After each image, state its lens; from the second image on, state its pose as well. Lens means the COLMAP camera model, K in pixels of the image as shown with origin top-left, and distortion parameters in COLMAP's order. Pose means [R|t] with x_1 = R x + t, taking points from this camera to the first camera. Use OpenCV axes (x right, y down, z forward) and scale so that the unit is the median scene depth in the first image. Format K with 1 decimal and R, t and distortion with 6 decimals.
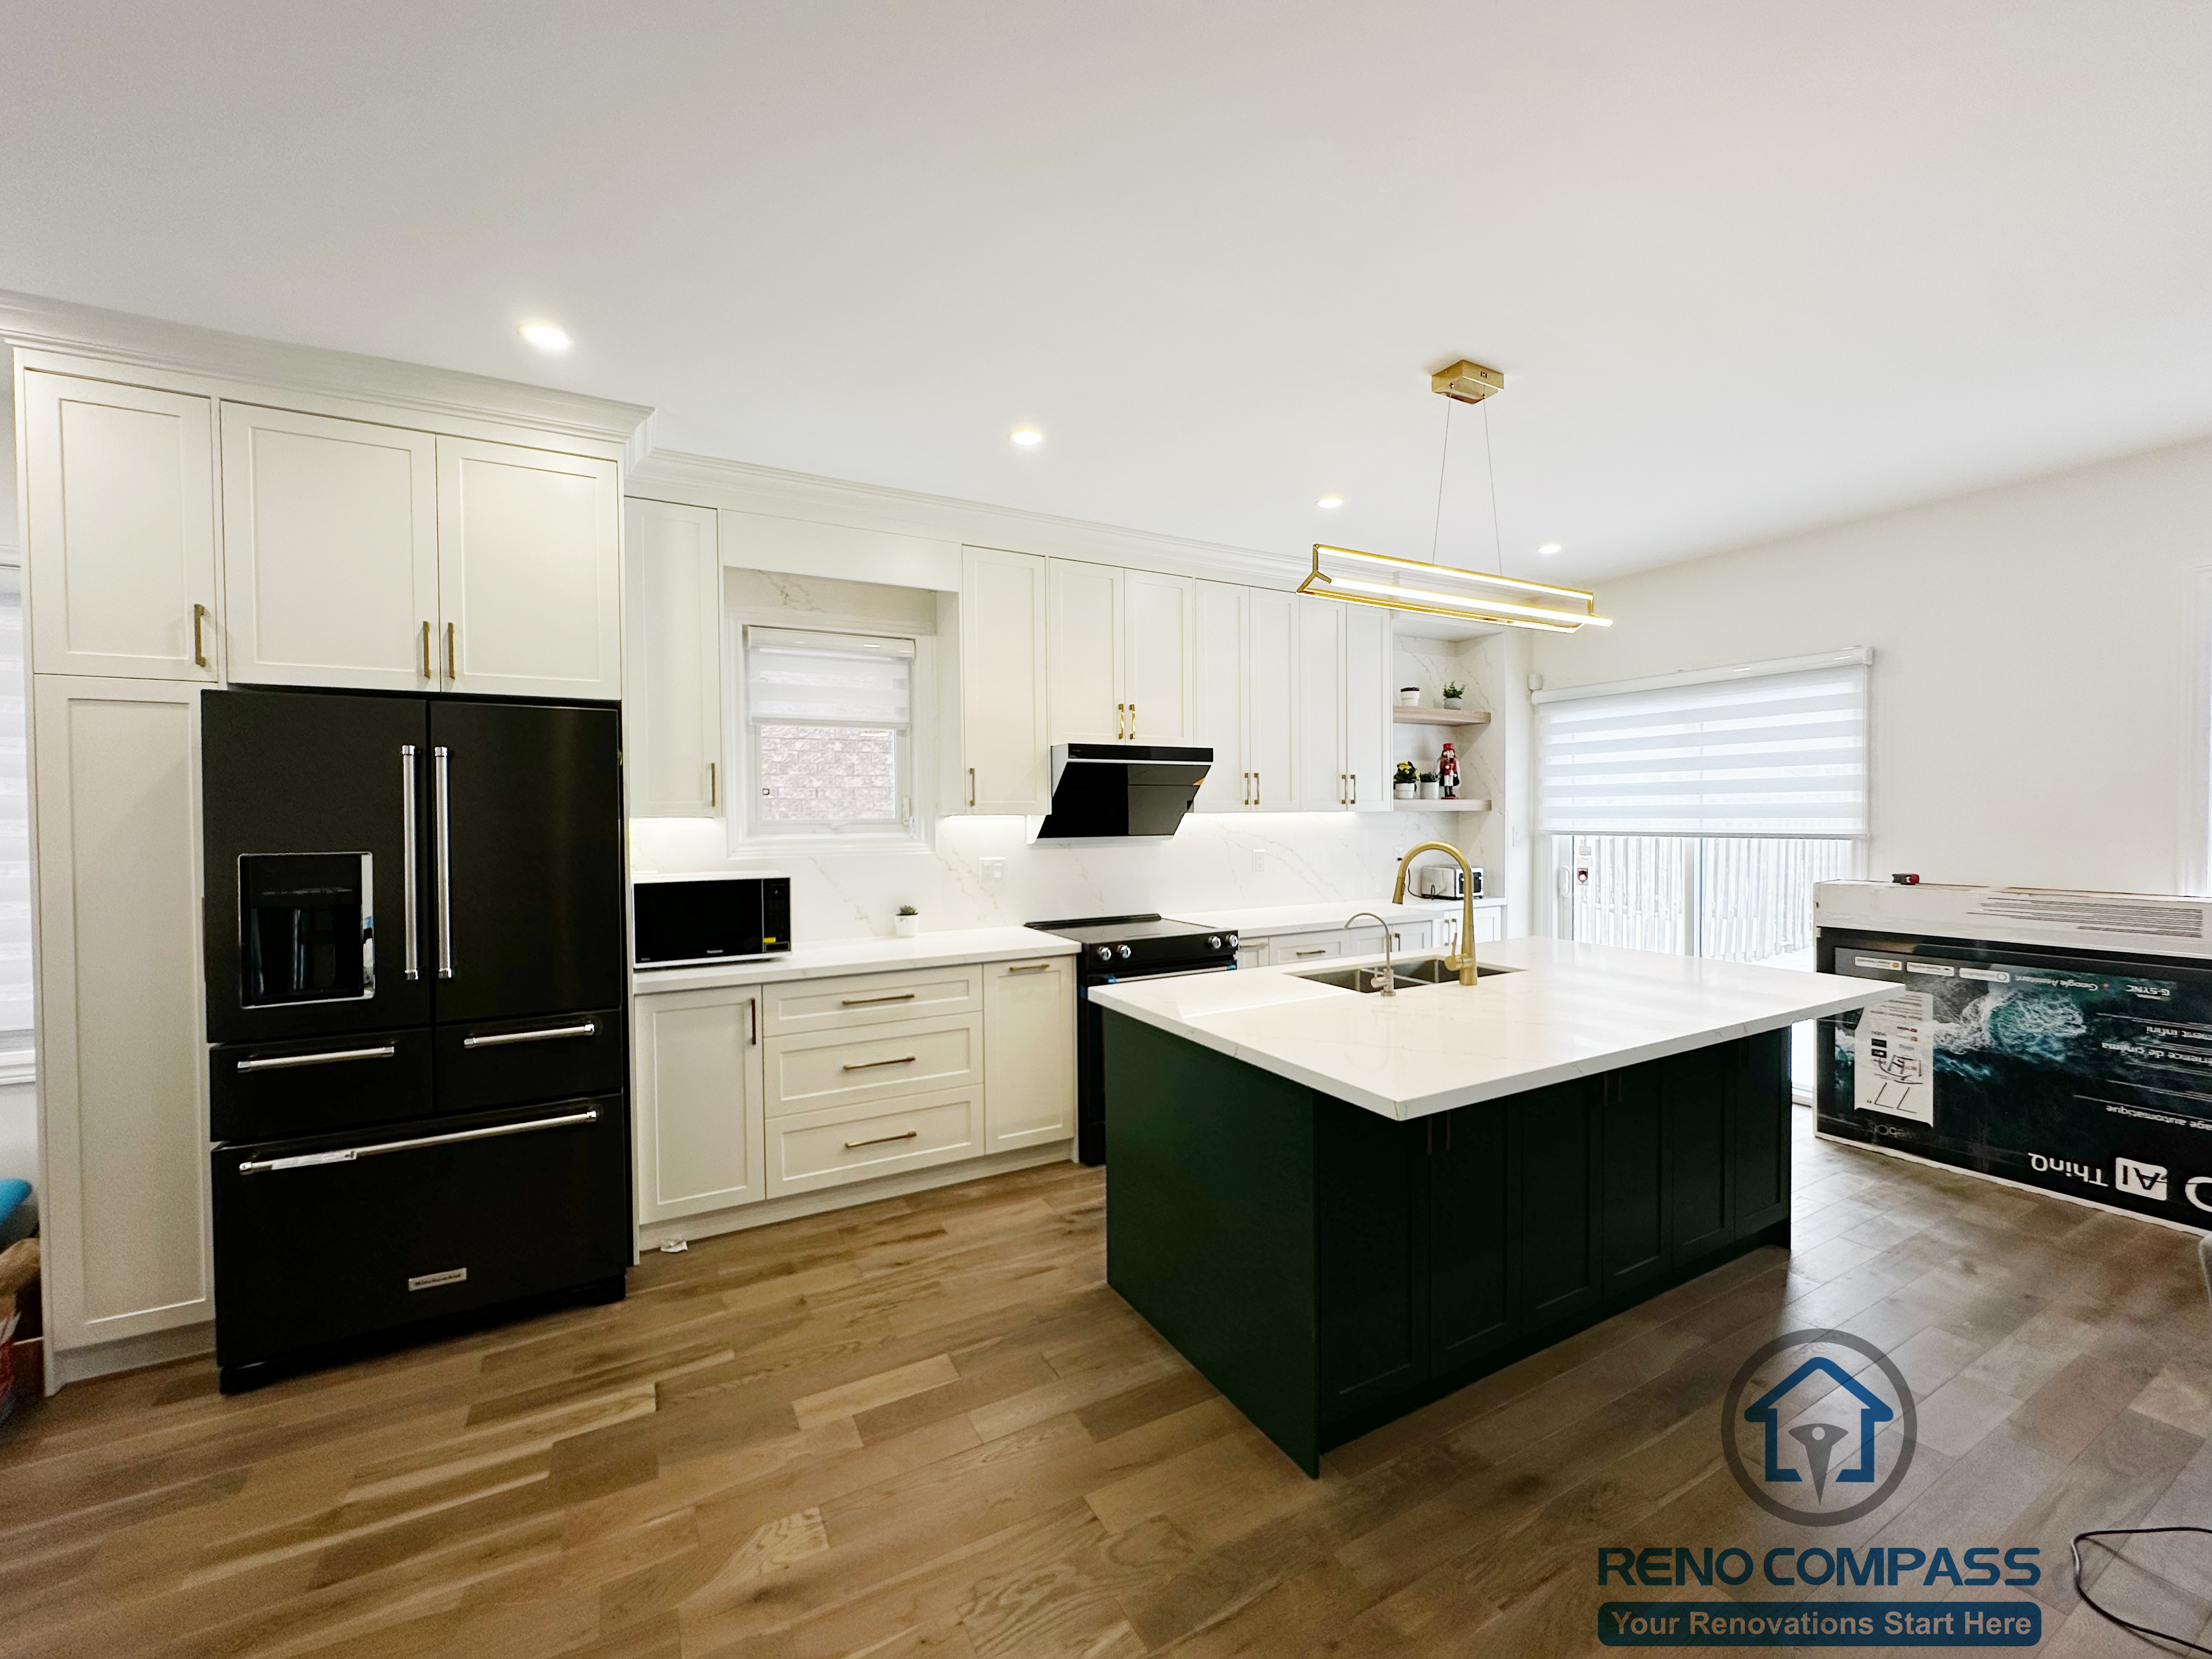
lens RADIAL K [[883.9, 0, 1103.7], [0, 883.9, 831.3], [0, 0, 1]] dist [-0.005522, 0.001635]
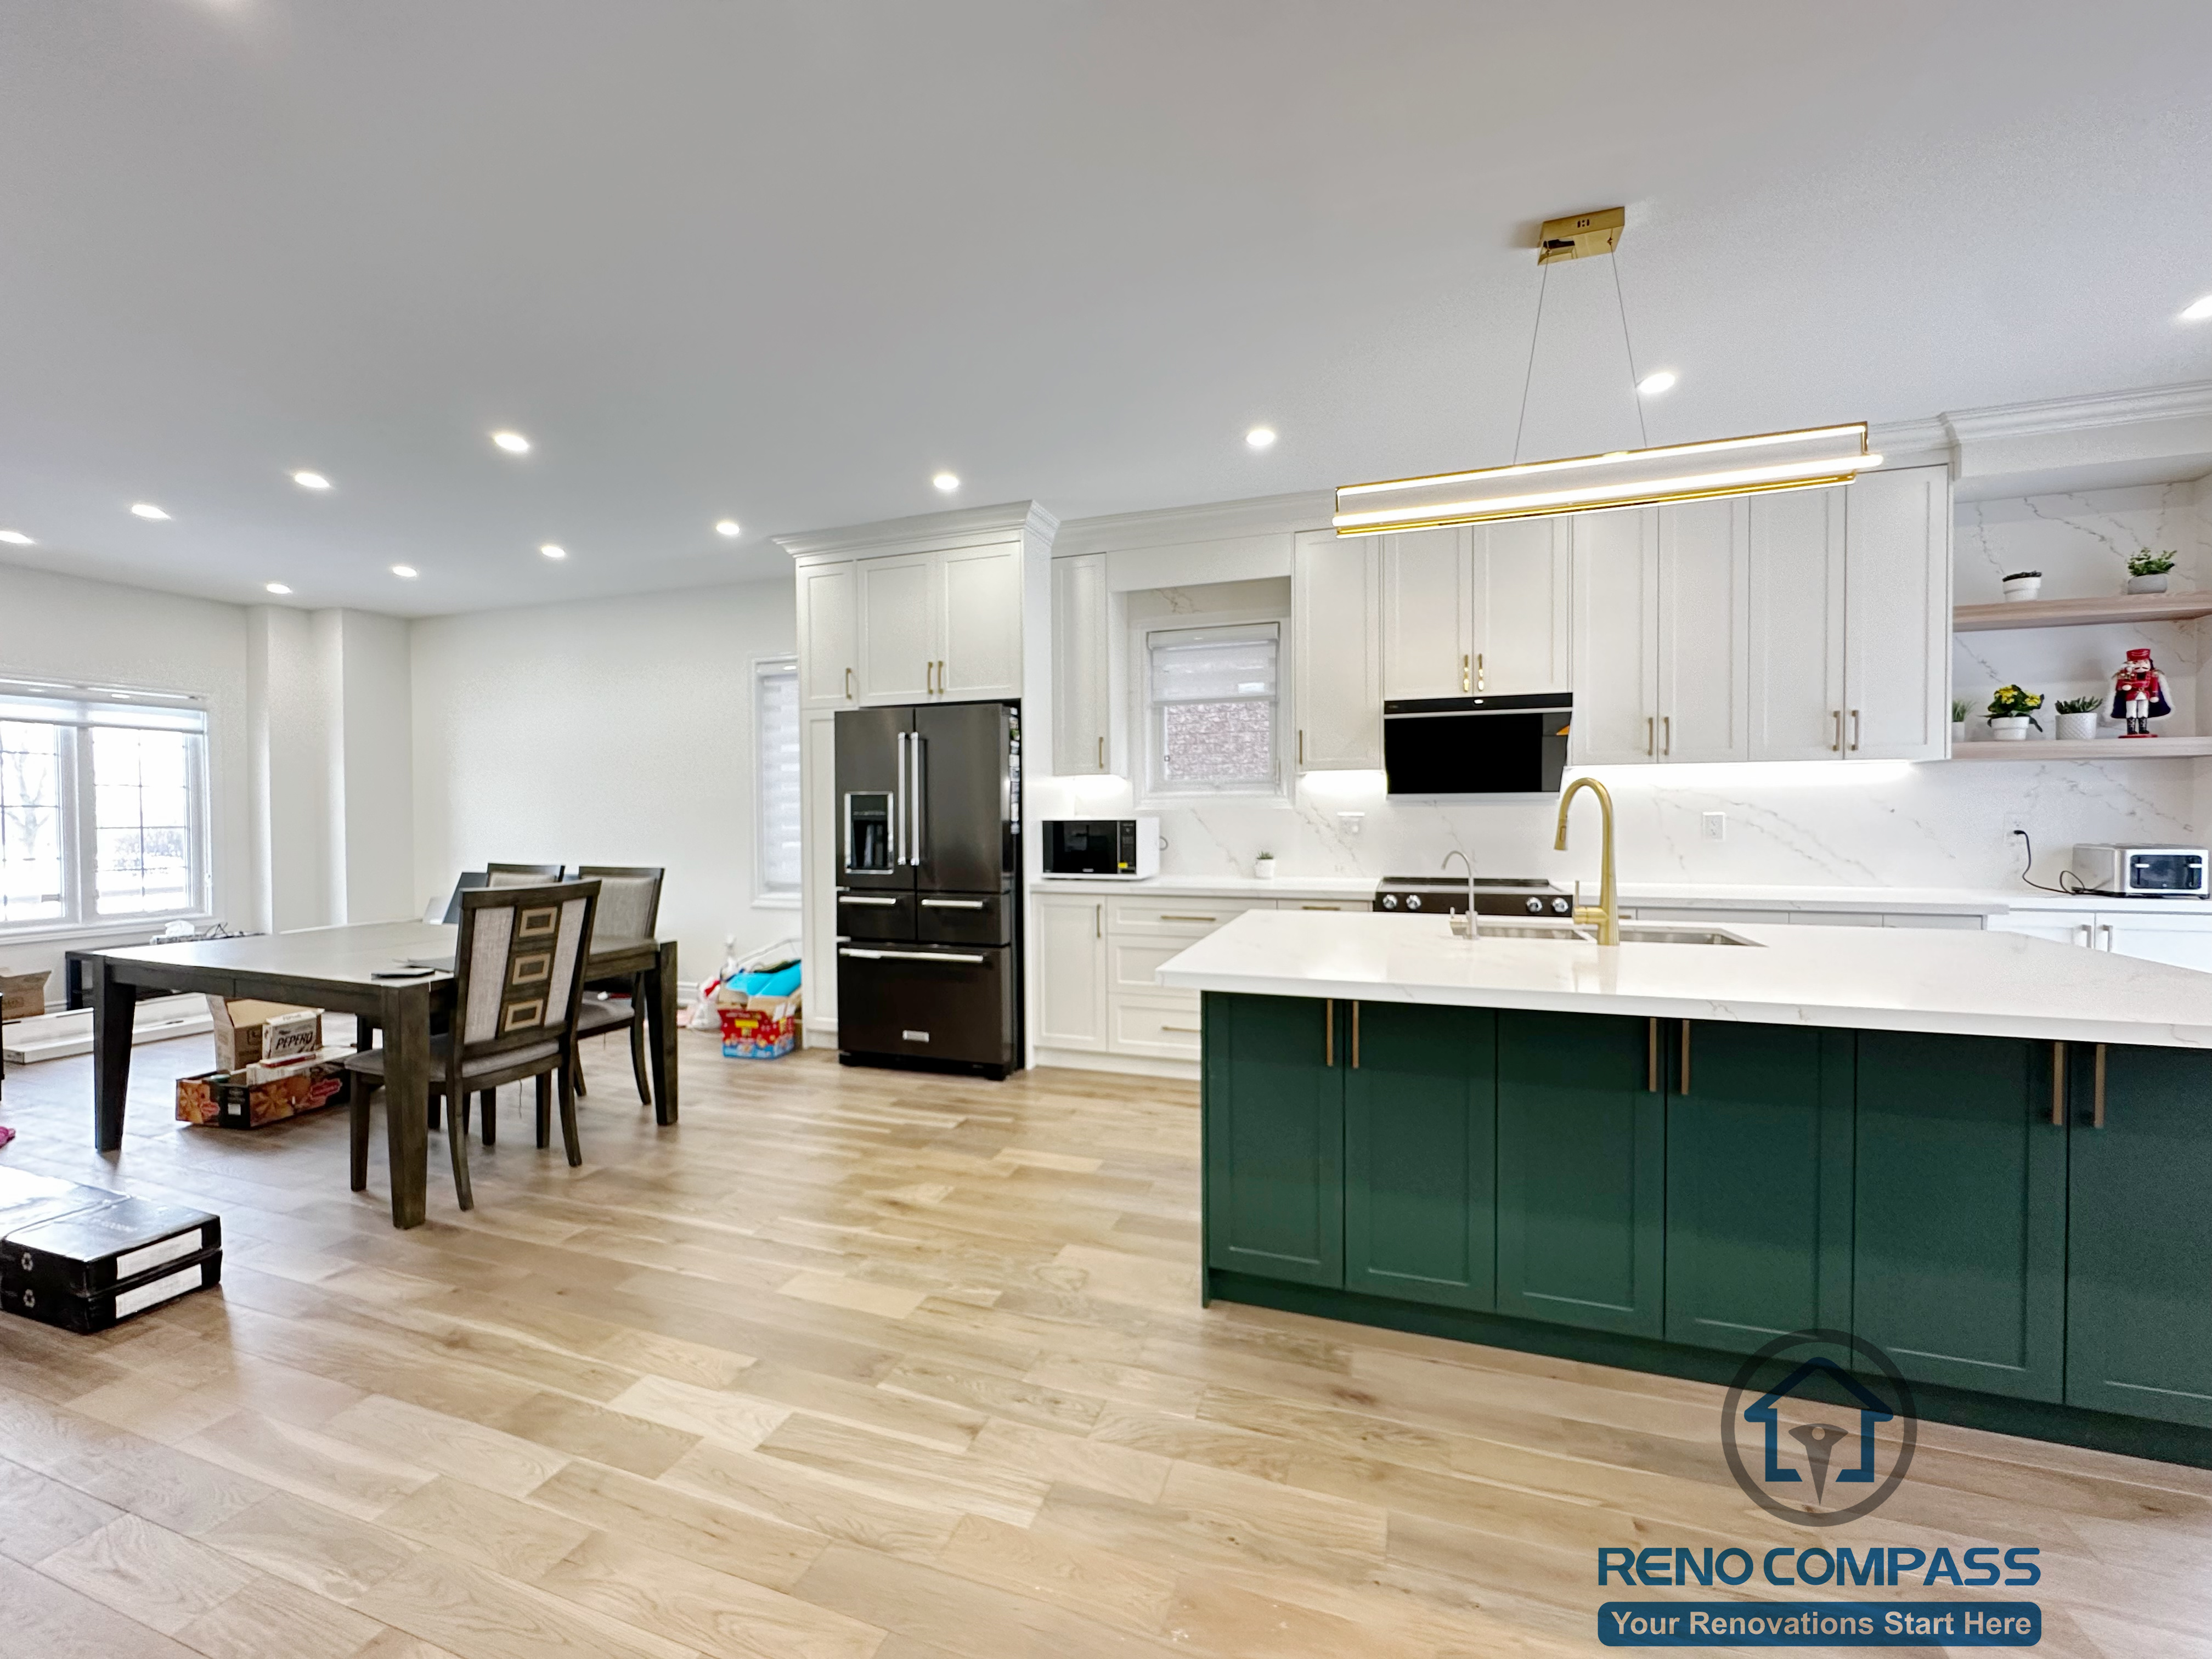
lens RADIAL K [[883.9, 0, 1106.3], [0, 883.9, 832.1], [0, 0, 1]] dist [-0.005522, 0.001635]
pose [[0.675248, 0.022299, -0.737254, 0.599491], [-0.013762, 0.999750, 0.017634, 0.048767], [0.737463, -0.001762, 0.675386, 0.066181]]
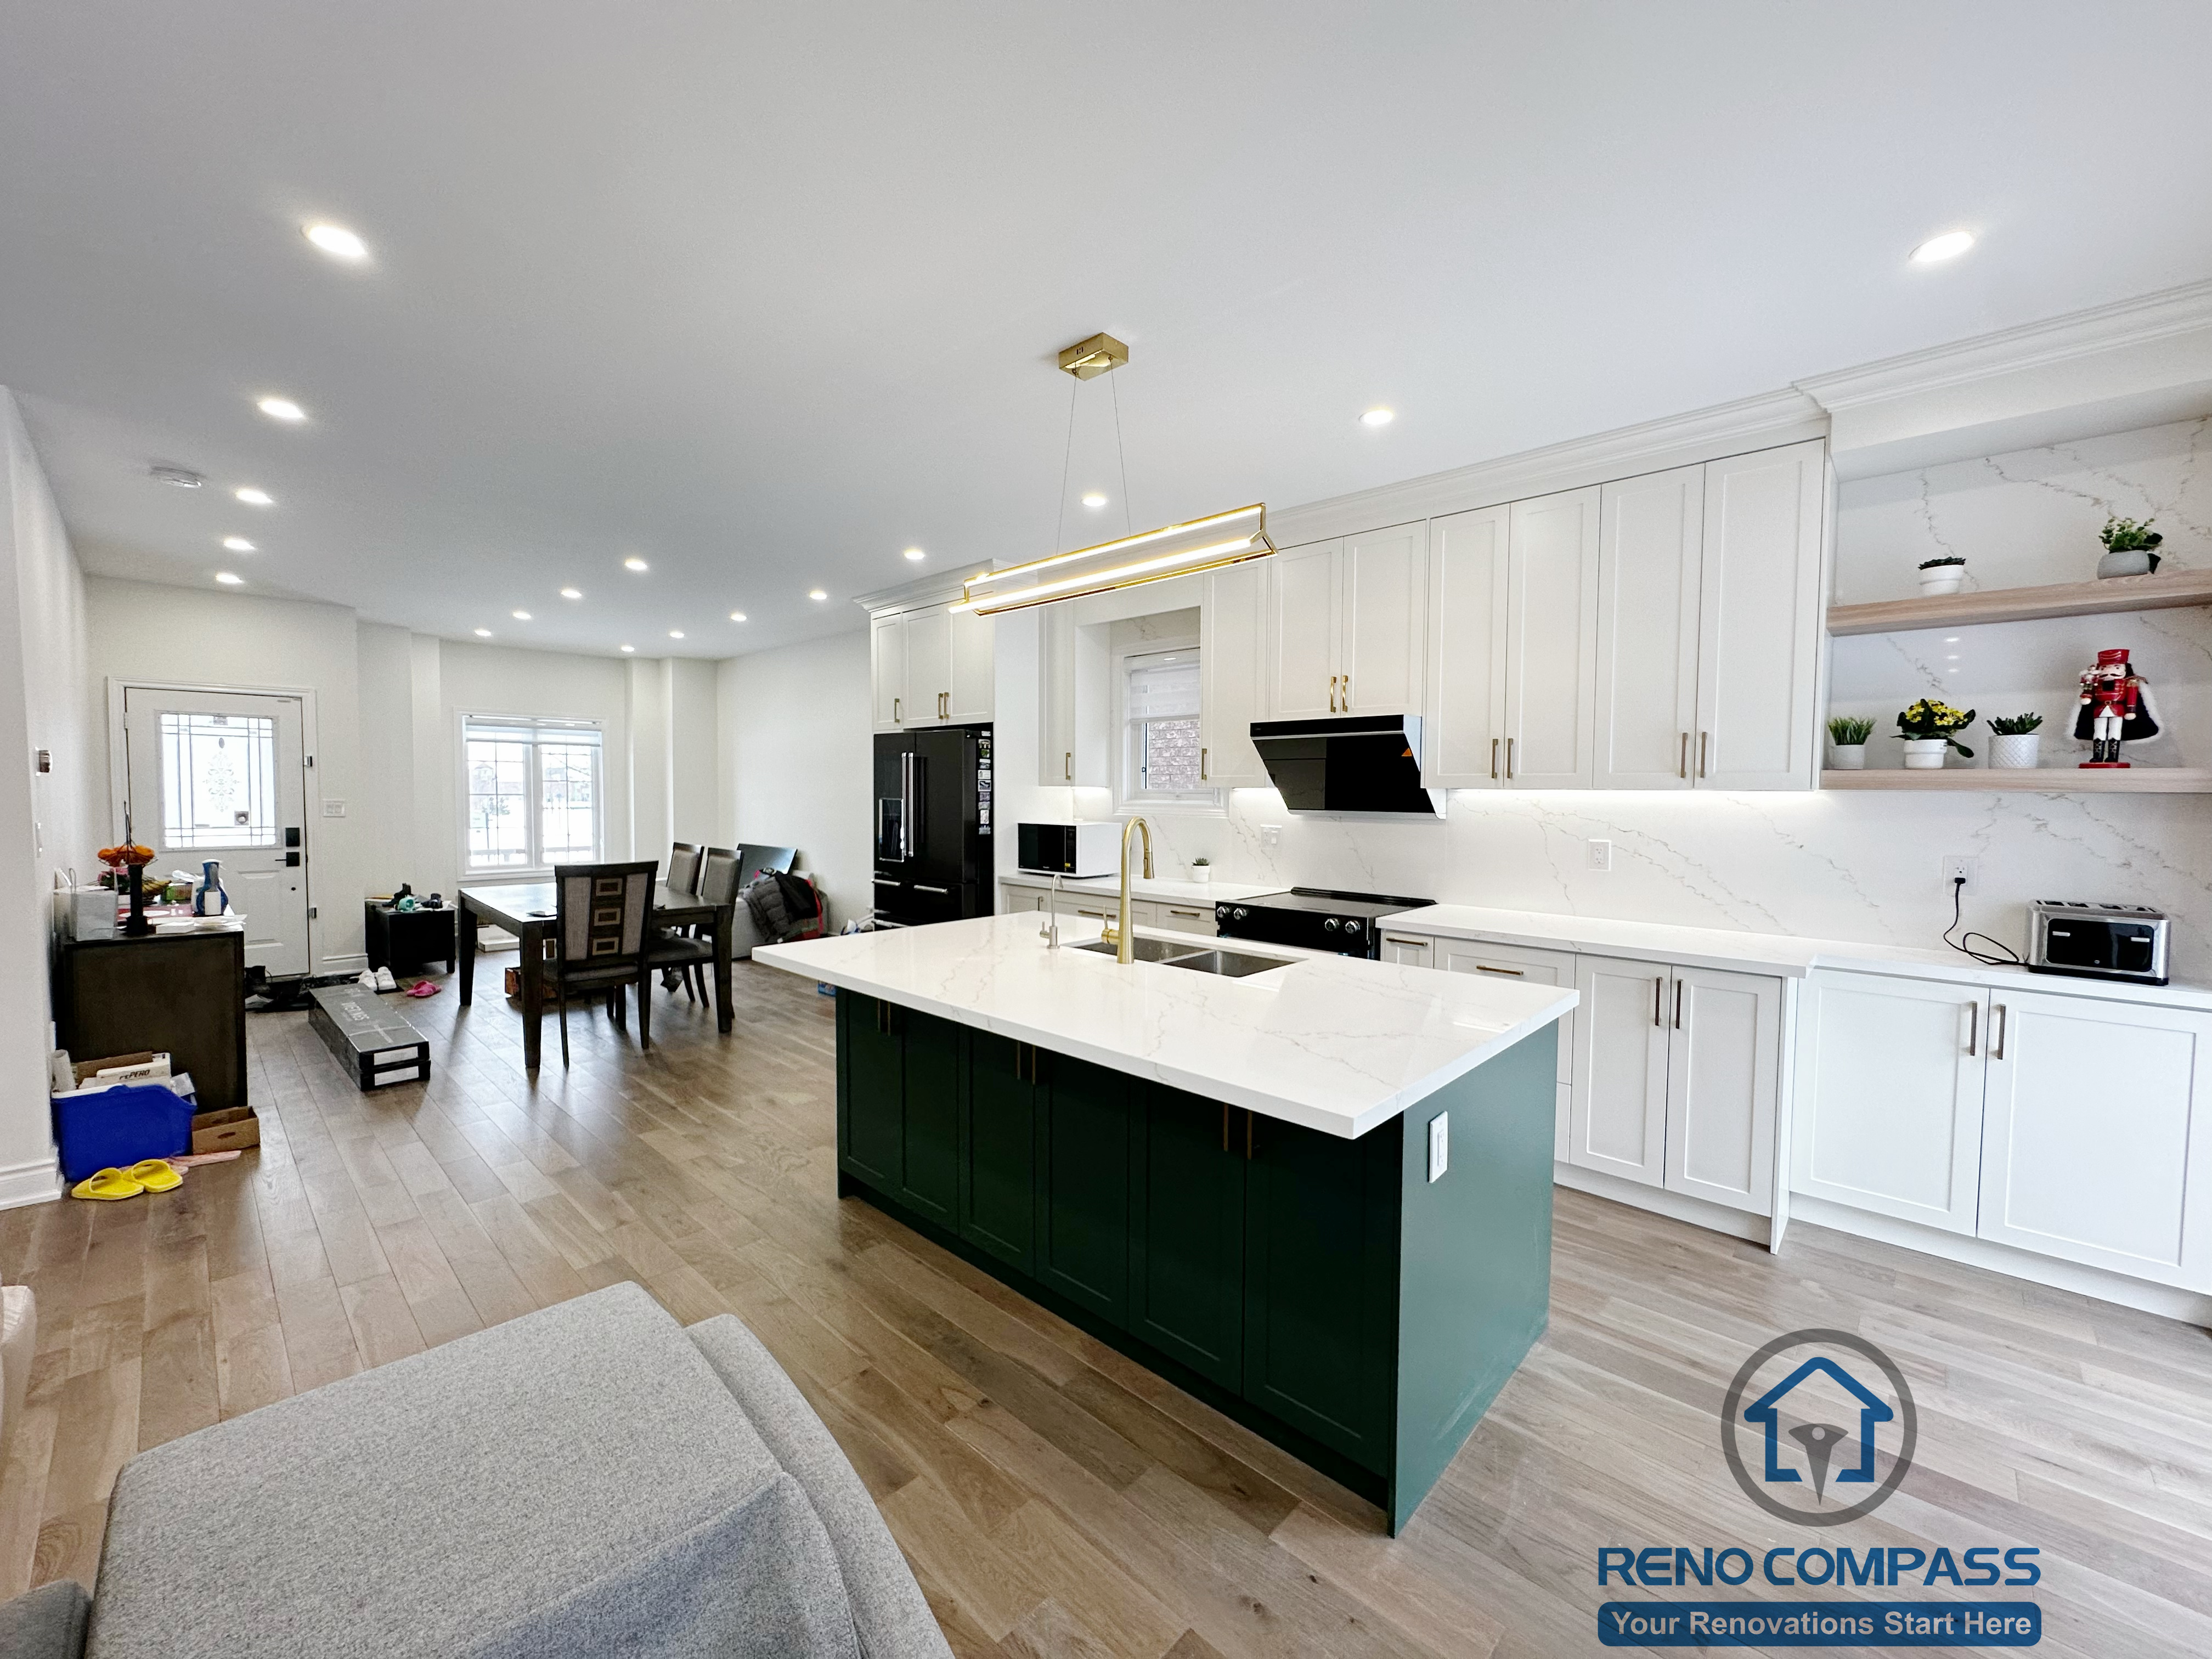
lens RADIAL K [[883.9, 0, 1106.6], [0, 883.9, 829.5], [0, 0, 1]] dist [-0.005522, 0.001635]
pose [[0.314190, 0.055914, -0.947712, 1.126508], [-0.027067, 0.998386, 0.049930, -0.019729], [0.948974, 0.009965, 0.315196, 0.566632]]
